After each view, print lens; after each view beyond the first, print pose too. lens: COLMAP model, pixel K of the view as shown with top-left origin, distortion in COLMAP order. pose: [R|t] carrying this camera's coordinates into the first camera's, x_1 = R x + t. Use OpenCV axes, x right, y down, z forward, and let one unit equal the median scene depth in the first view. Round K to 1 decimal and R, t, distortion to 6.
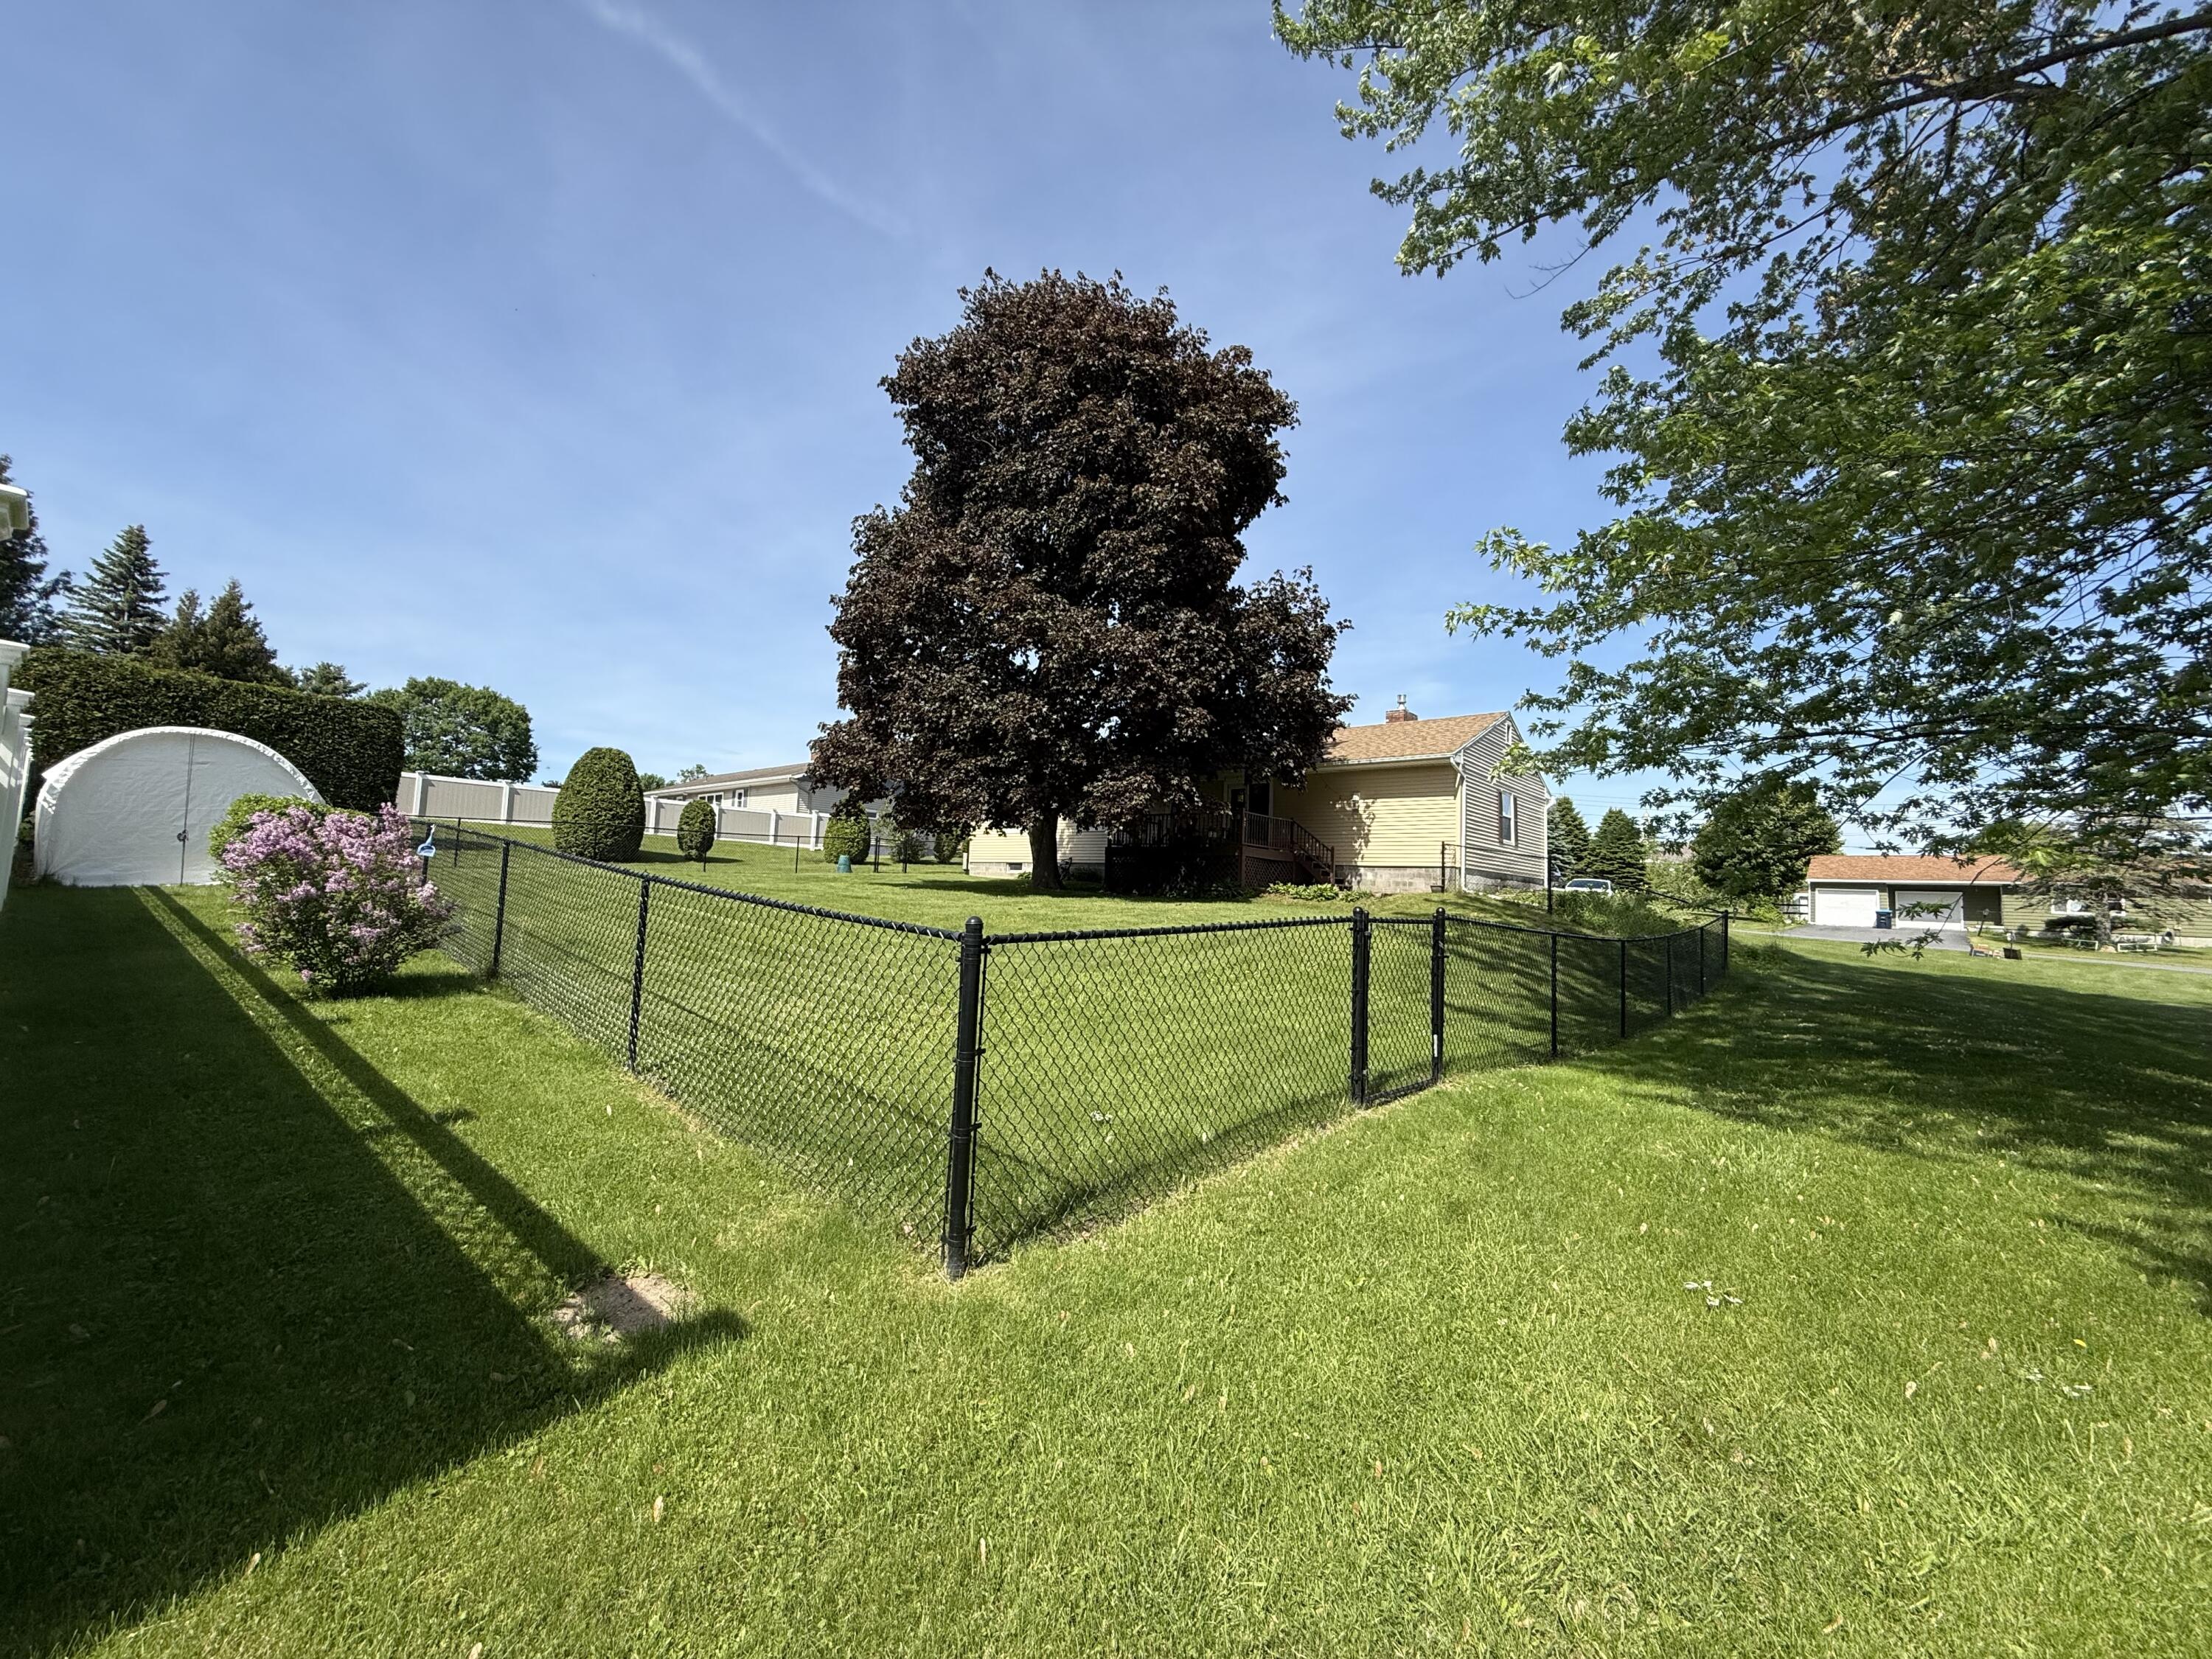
lens RADIAL K [[887.1, 0, 1106.0], [0, 887.1, 825.8], [0, 0, 1]] dist [-0.001434, -0.000150]
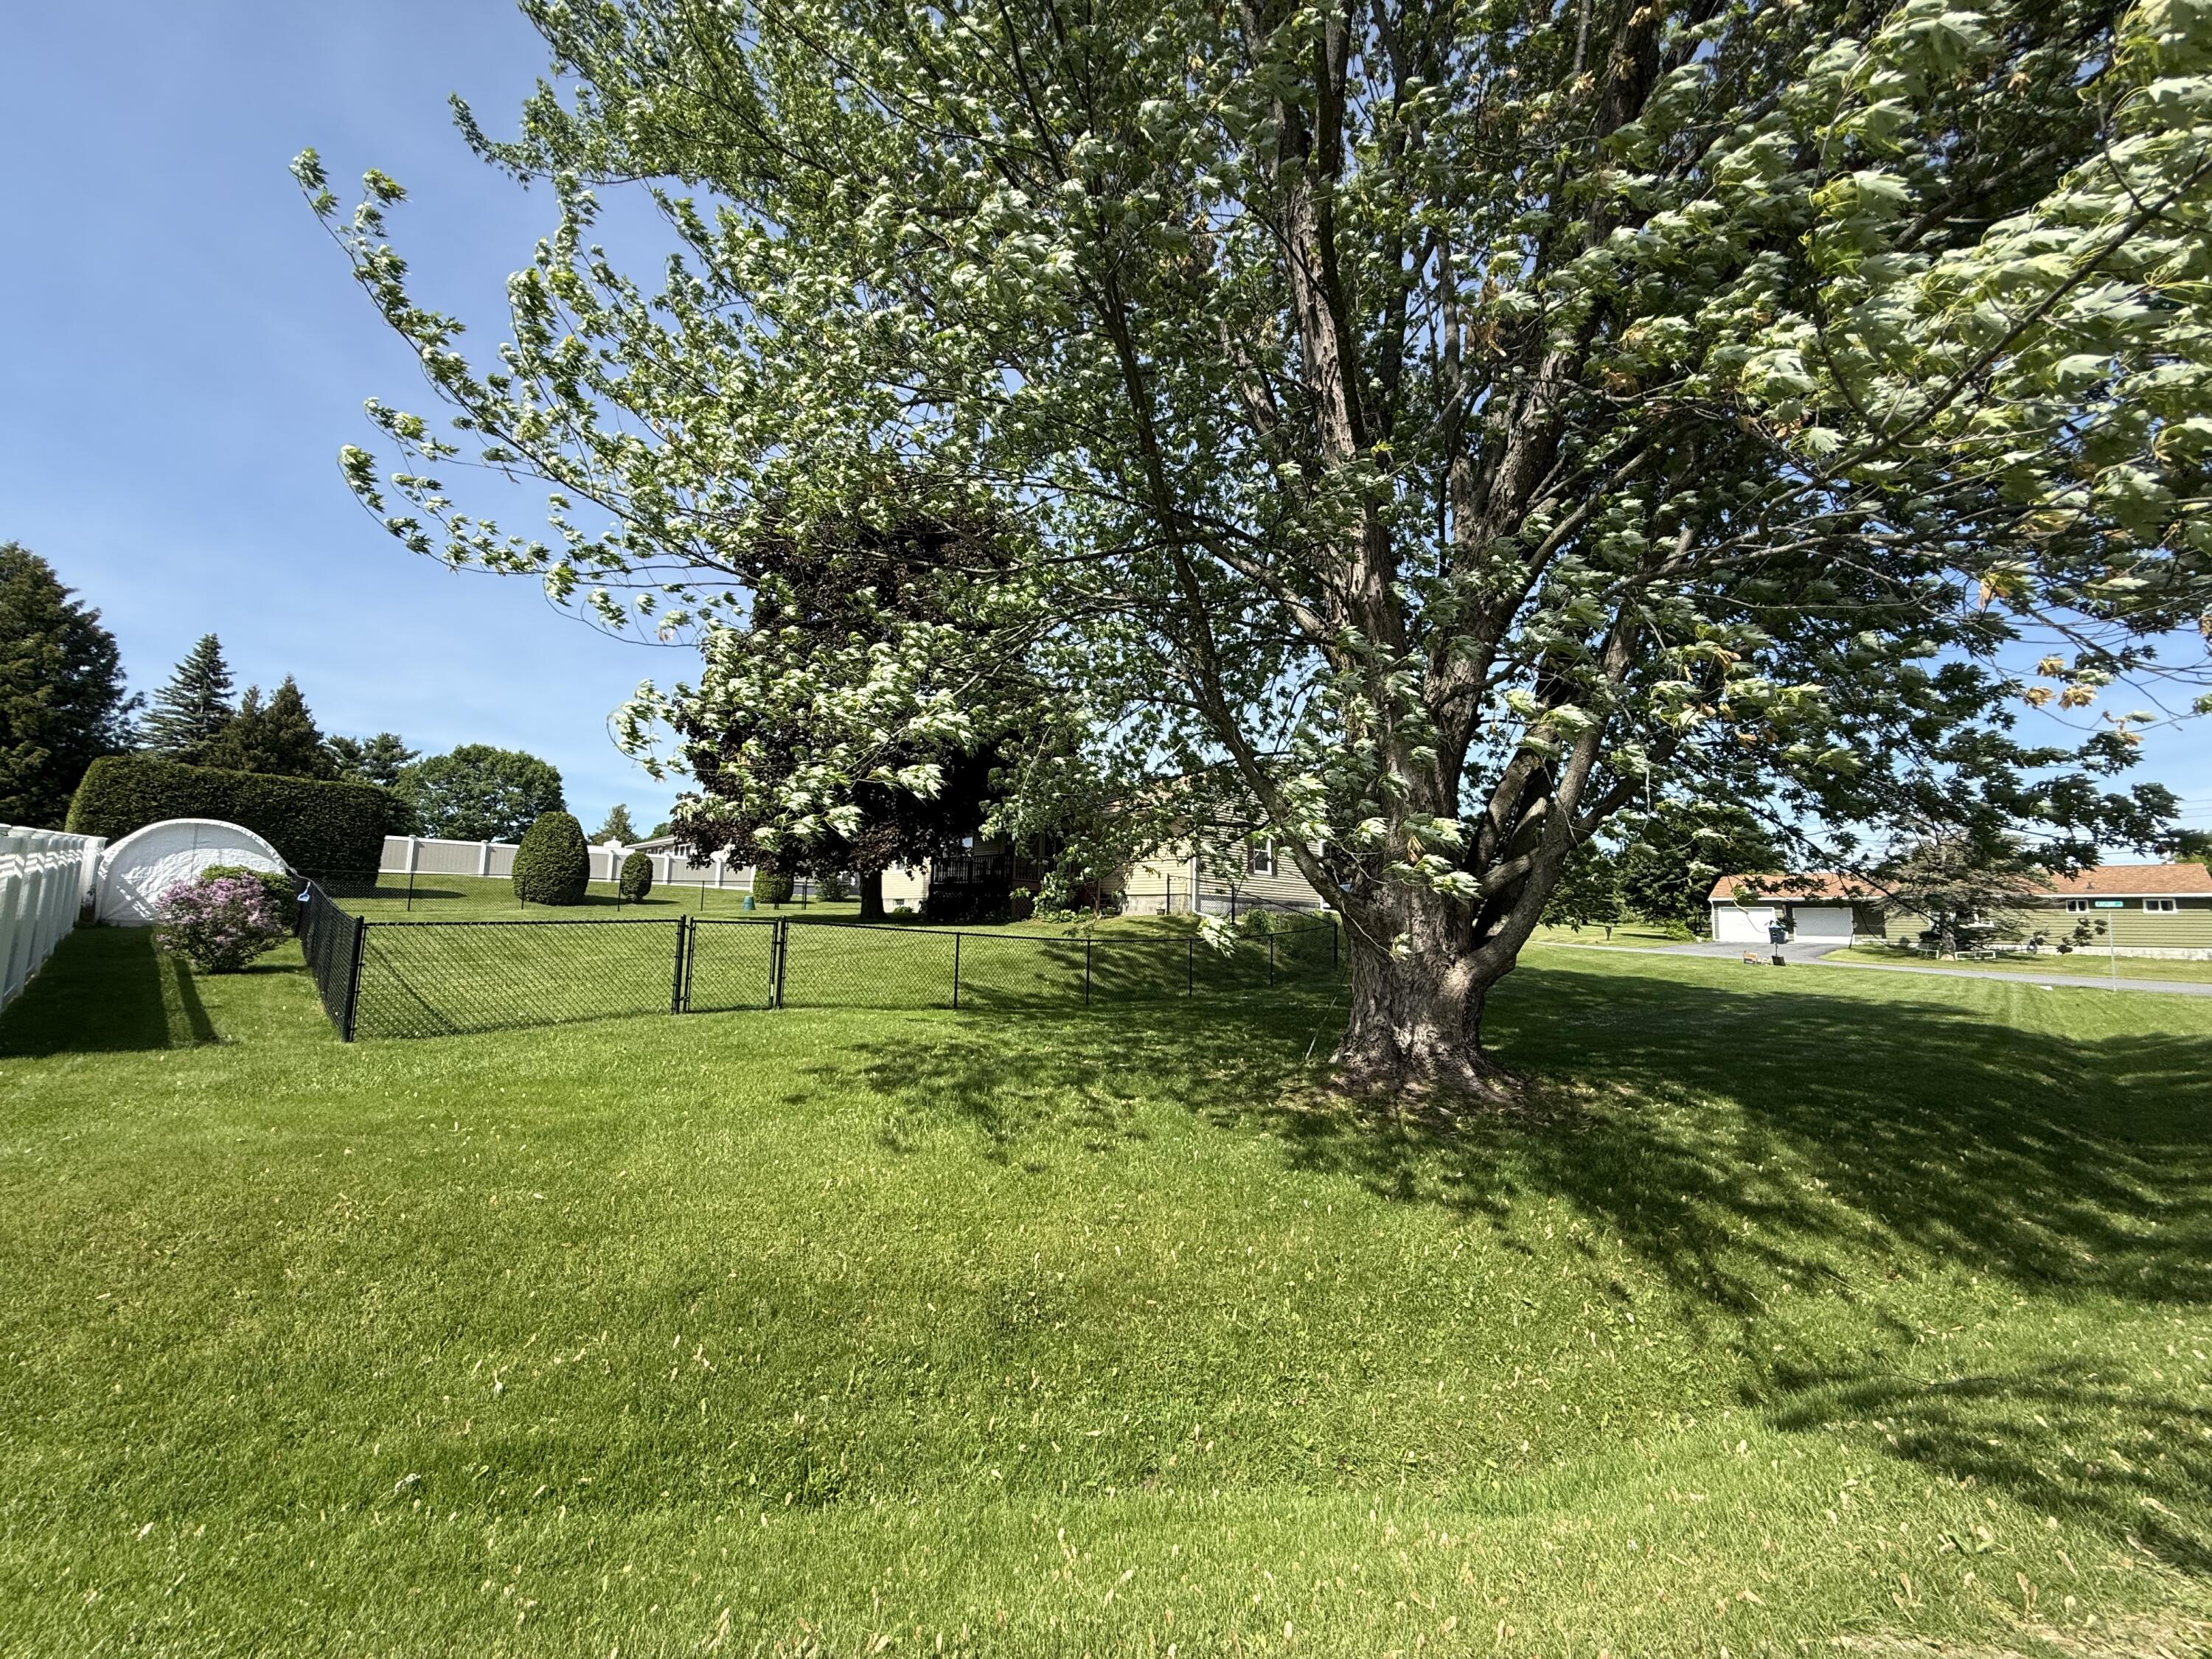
lens RADIAL K [[887.1, 0, 1106.6], [0, 887.1, 829.3], [0, 0, 1]] dist [-0.001434, -0.000150]
pose [[0.998149, -0.026303, -0.054832, 0.177778], [0.024319, 0.999036, -0.036541, -0.000602], [0.055740, 0.035140, 0.997827, -0.123207]]
